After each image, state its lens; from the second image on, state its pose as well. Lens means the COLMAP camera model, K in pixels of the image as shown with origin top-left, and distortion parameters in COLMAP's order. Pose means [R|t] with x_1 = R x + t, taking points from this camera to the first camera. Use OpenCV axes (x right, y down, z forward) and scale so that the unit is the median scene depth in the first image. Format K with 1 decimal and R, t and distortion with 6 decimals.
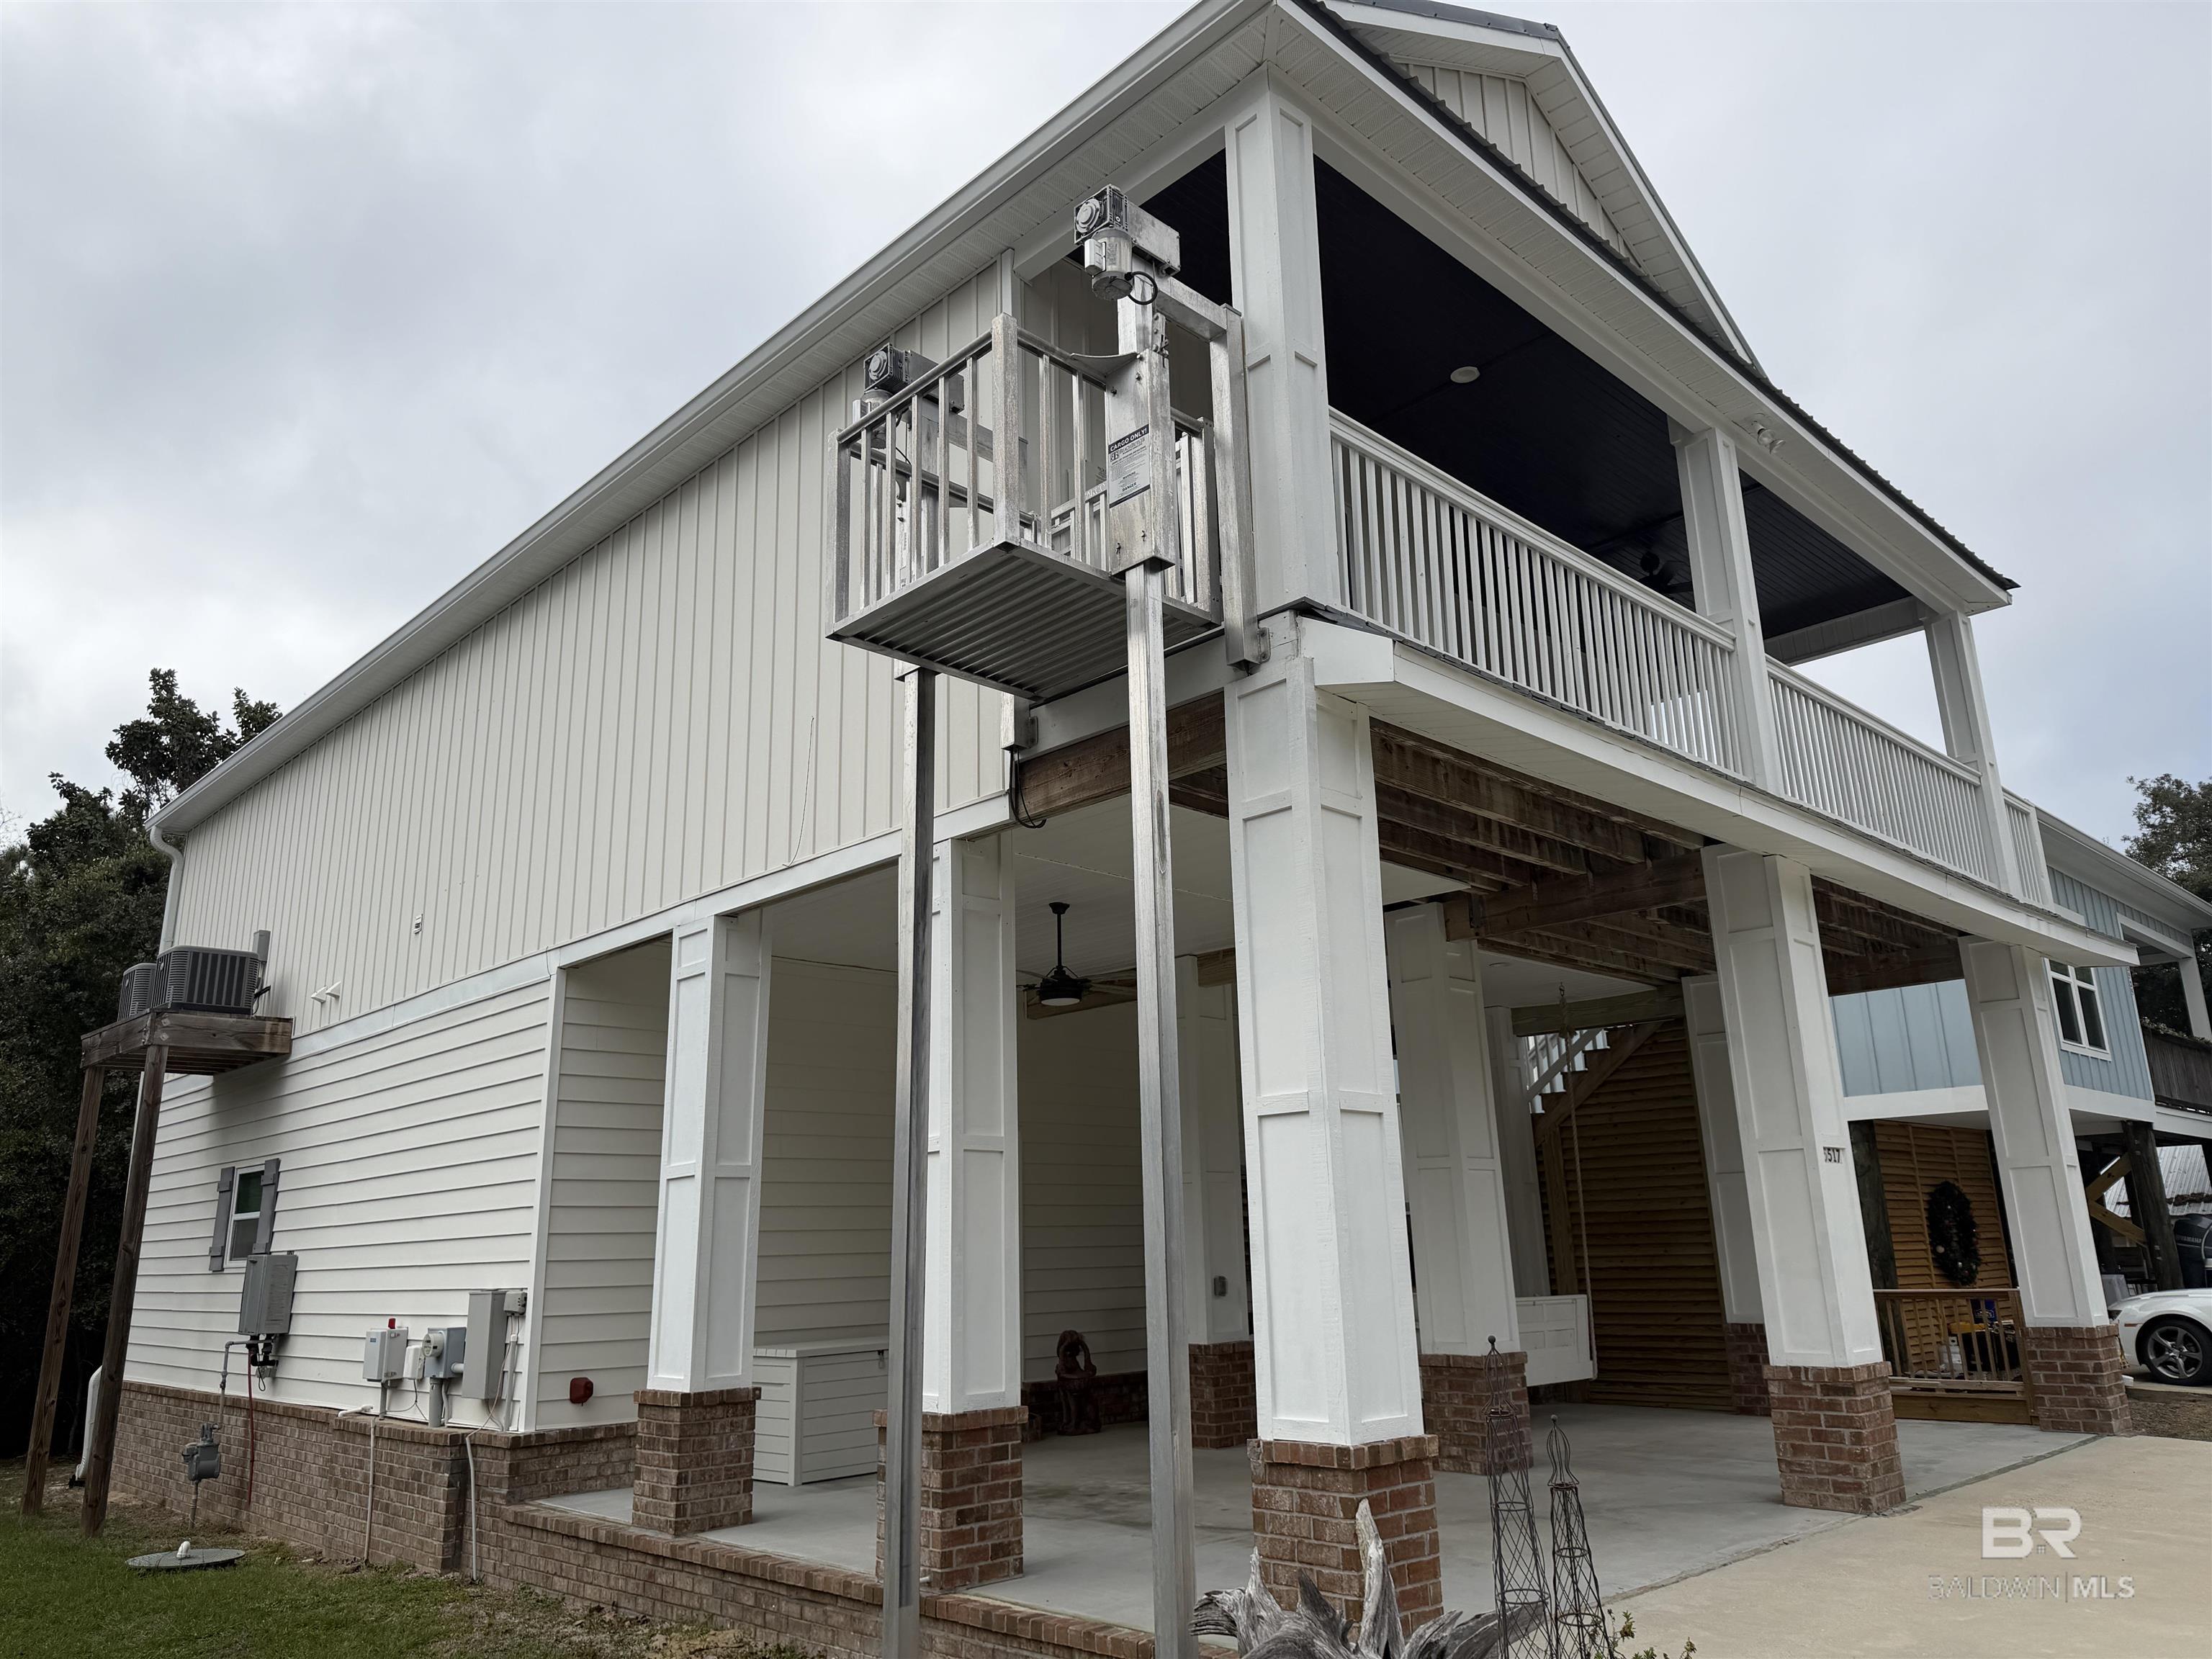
lens RADIAL K [[1571.2, 0, 1106.5], [0, 1571.2, 831.1], [0, 0, 1]] dist [0.000478, -0.004016]
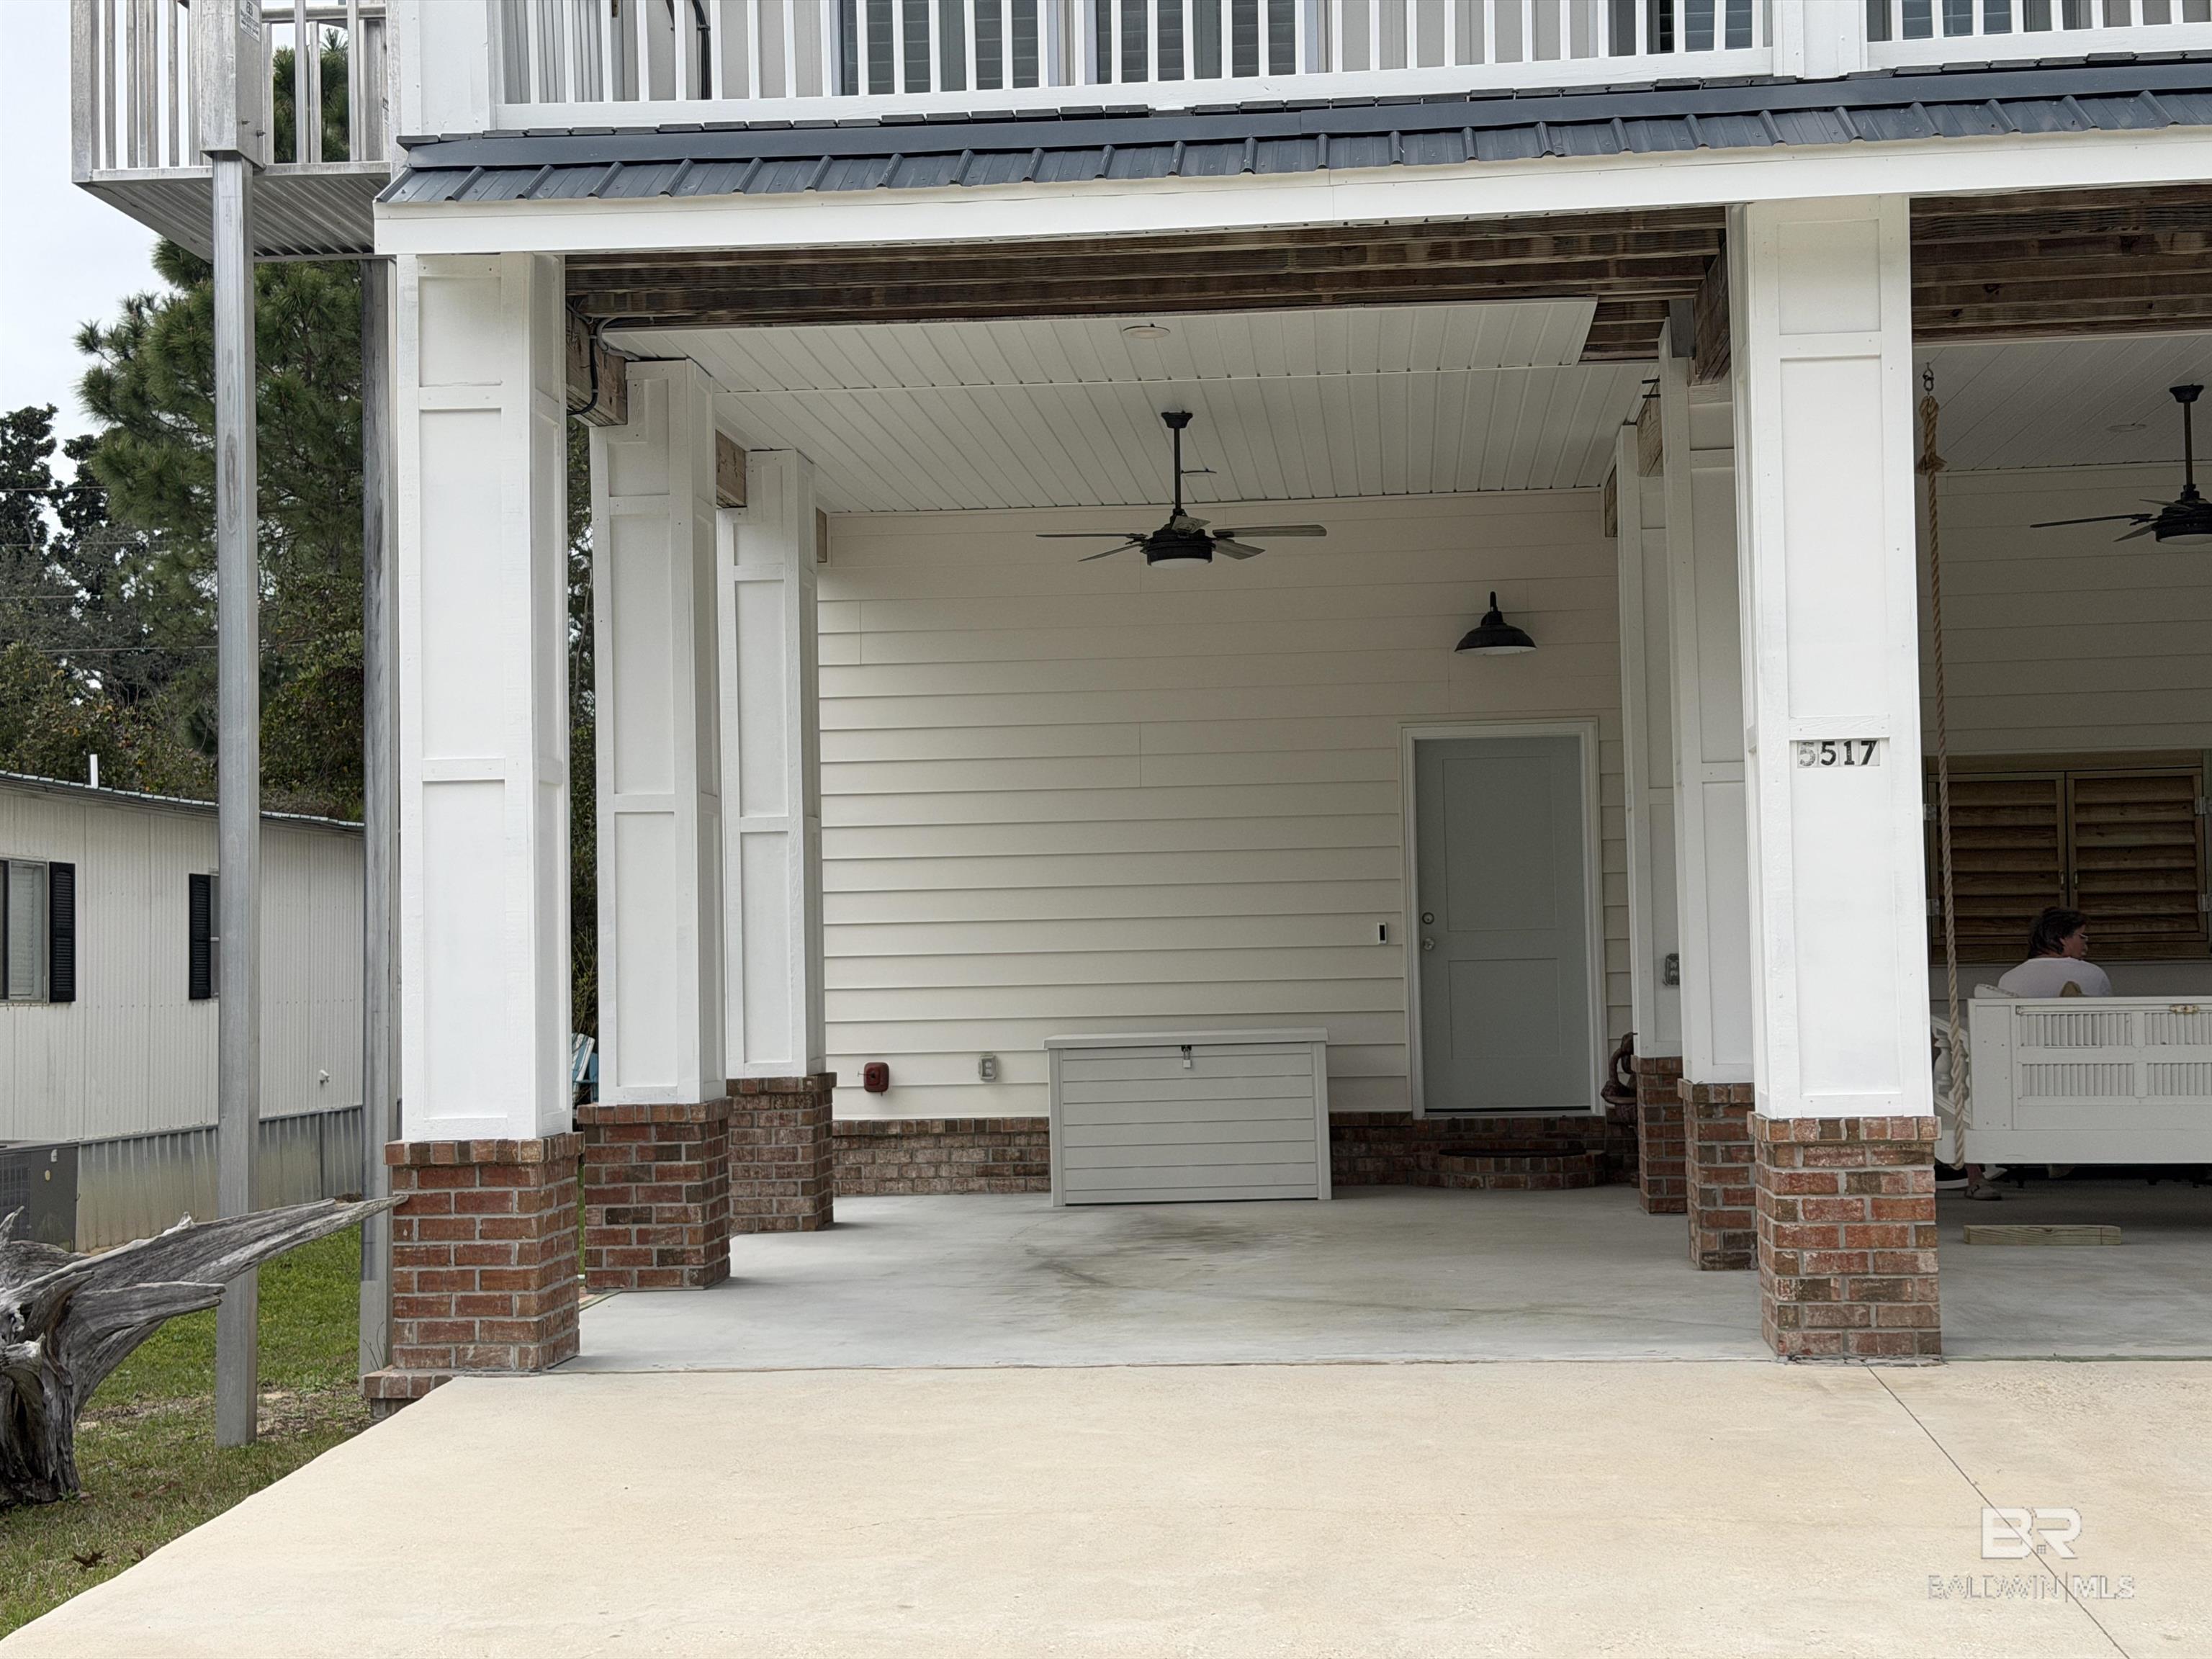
lens RADIAL K [[3066.7, 0, 1108.7], [0, 3066.7, 829.6], [0, 0, 1]] dist [-0.003511, 0.000000]
pose [[0.660904, -0.017647, -0.750263, 1.351913], [0.202459, 0.966849, 0.155604, 0.012284], [0.722645, -0.254737, 0.642567, 0.139997]]
